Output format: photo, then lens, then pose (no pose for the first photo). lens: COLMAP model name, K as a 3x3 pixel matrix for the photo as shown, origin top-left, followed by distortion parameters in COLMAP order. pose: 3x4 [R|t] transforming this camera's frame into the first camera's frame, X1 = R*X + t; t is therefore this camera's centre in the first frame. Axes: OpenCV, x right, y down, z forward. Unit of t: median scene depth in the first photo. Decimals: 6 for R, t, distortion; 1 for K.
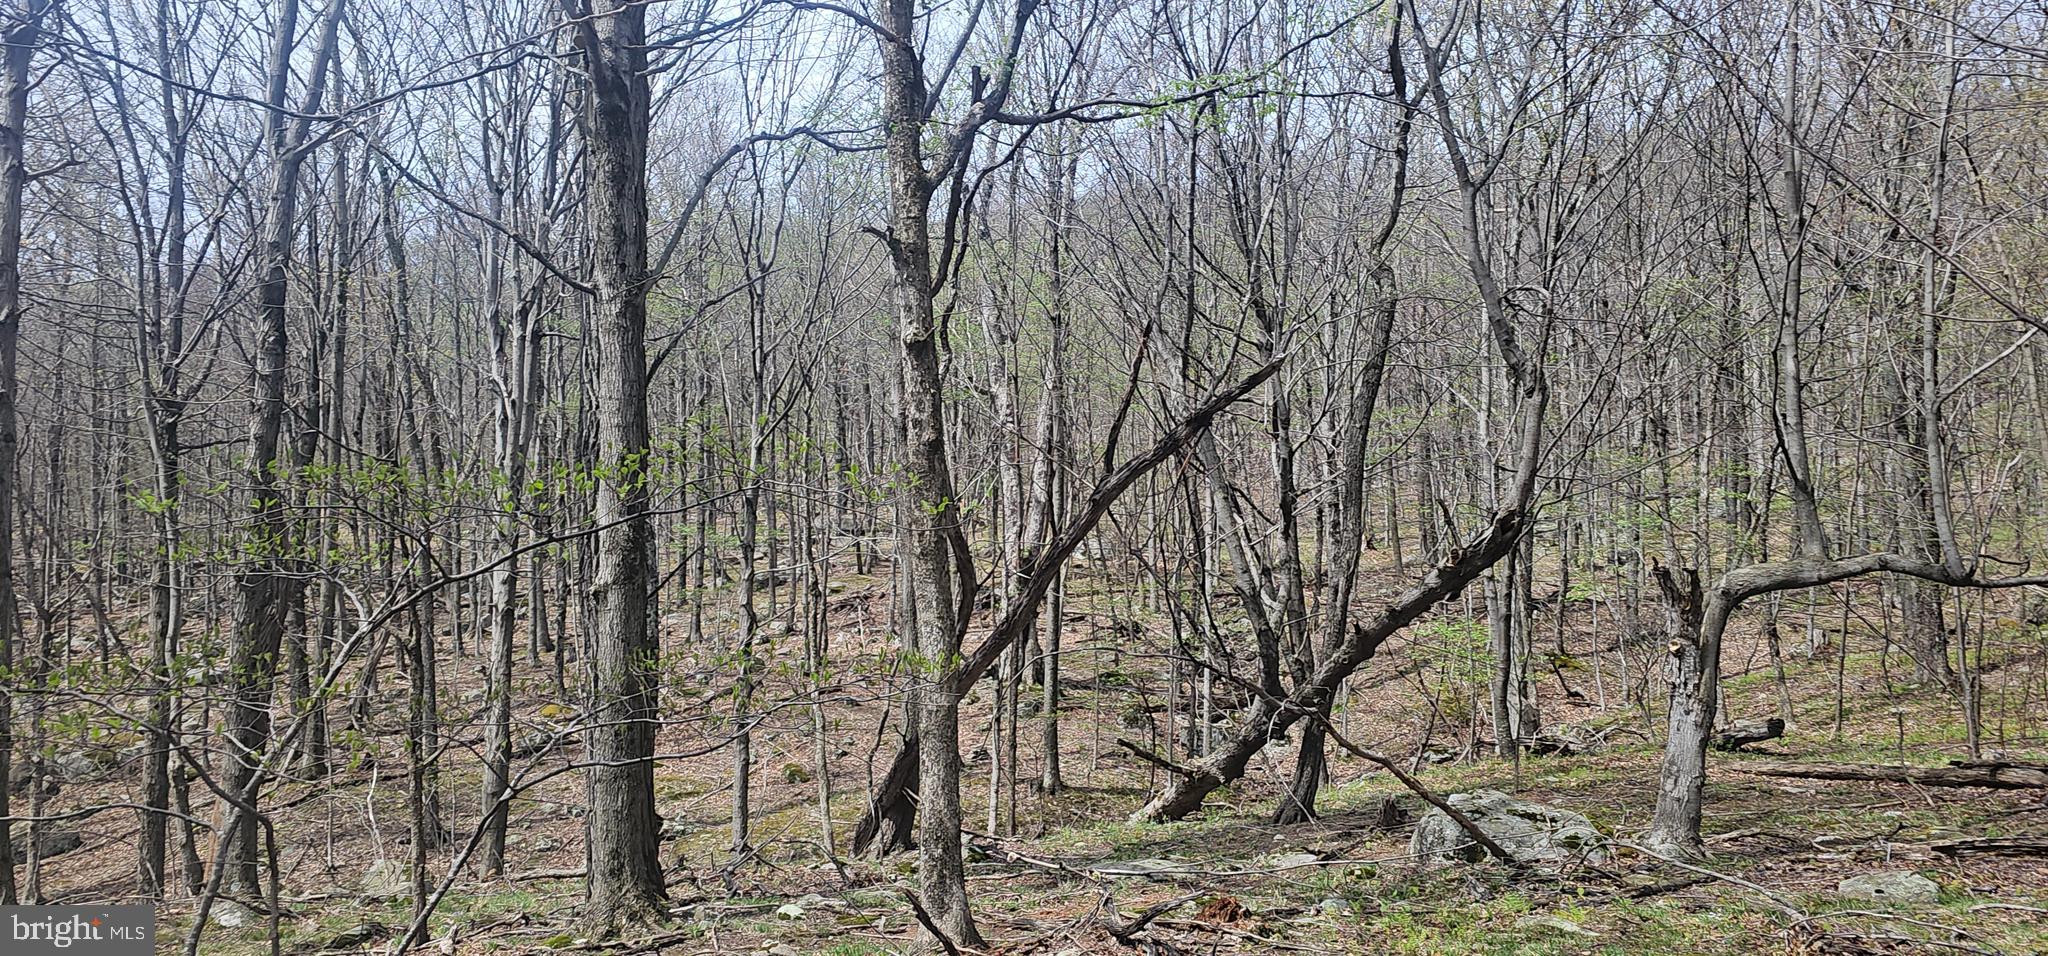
lens RADIAL K [[1394.9, 0, 1019.4], [0, 1394.9, 484.9], [0, 0, 1]] dist [0.039181, -0.020860]
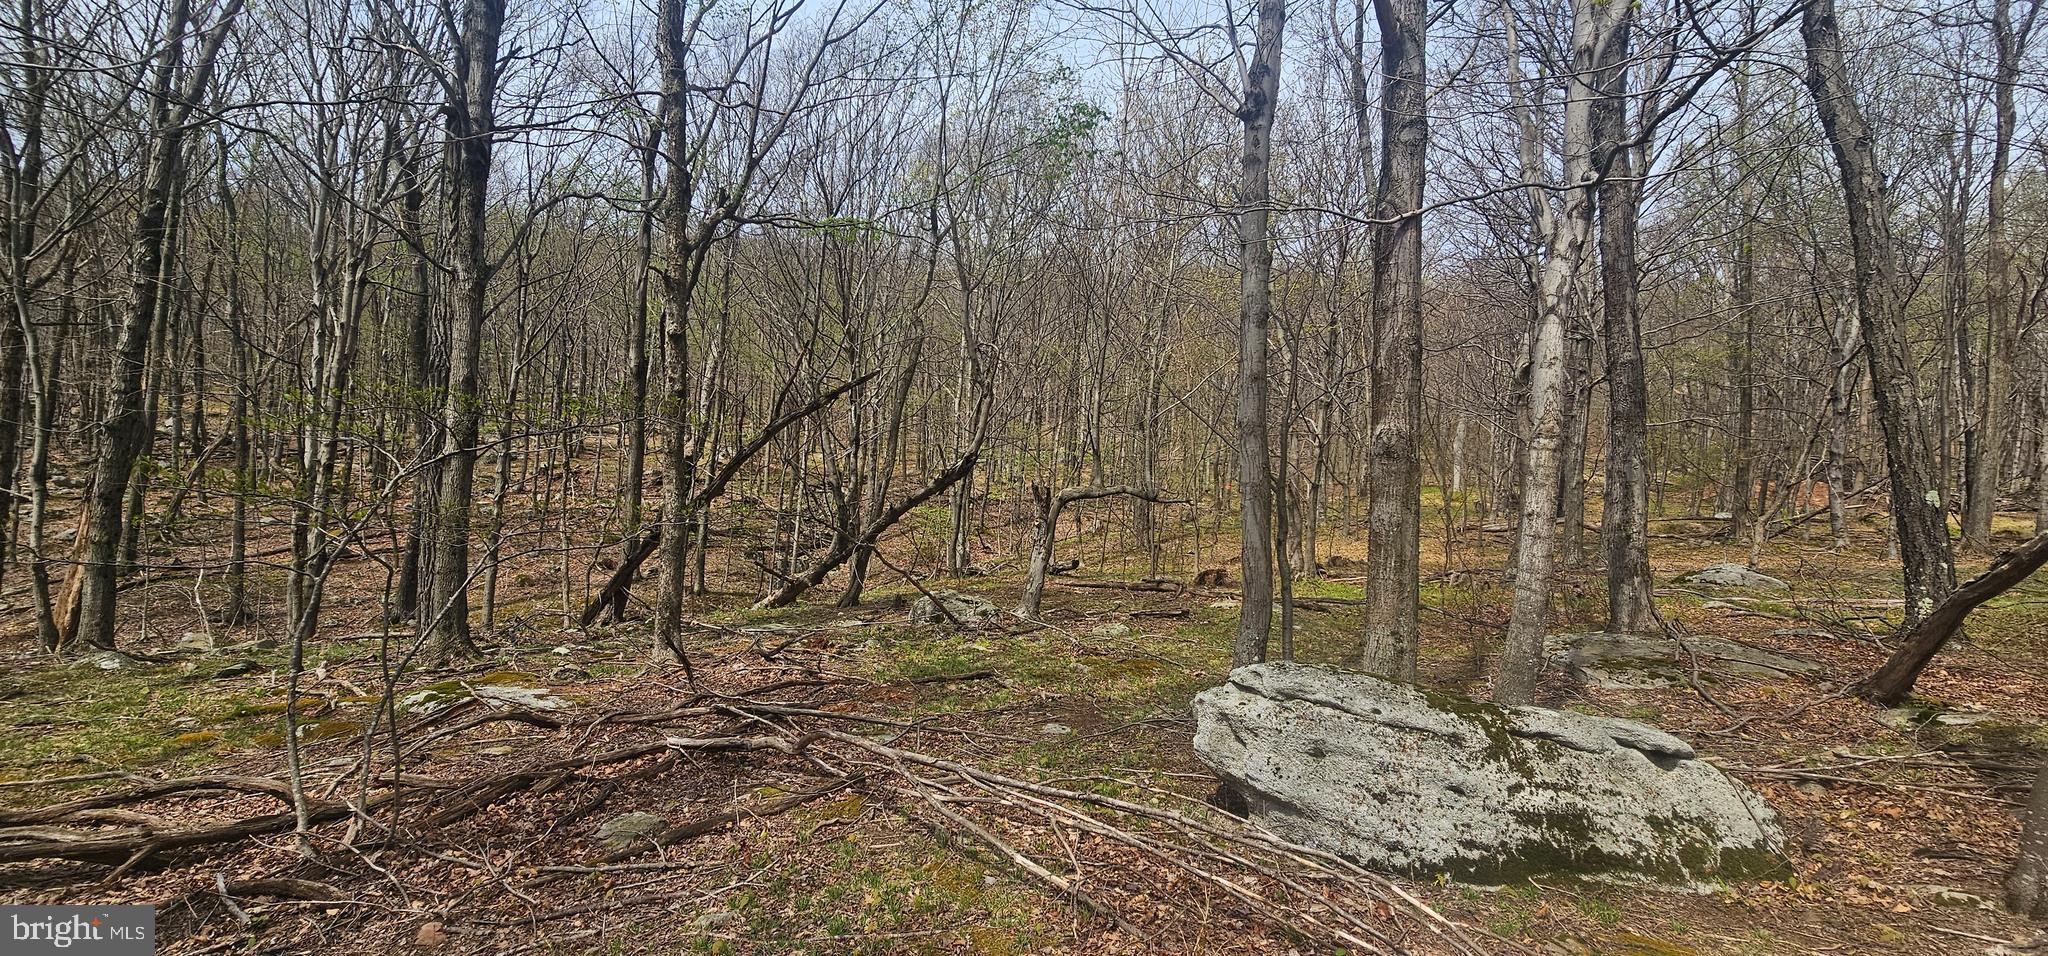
lens RADIAL K [[836.6, 0, 1024.3], [0, 836.6, 476.0], [0, 0, 1]] dist [0.002101, -0.001910]
pose [[0.910975, 0.068369, 0.406755, -0.058791], [-0.093466, 0.994731, 0.042130, -0.005590], [-0.401732, -0.076397, 0.912565, -0.117225]]
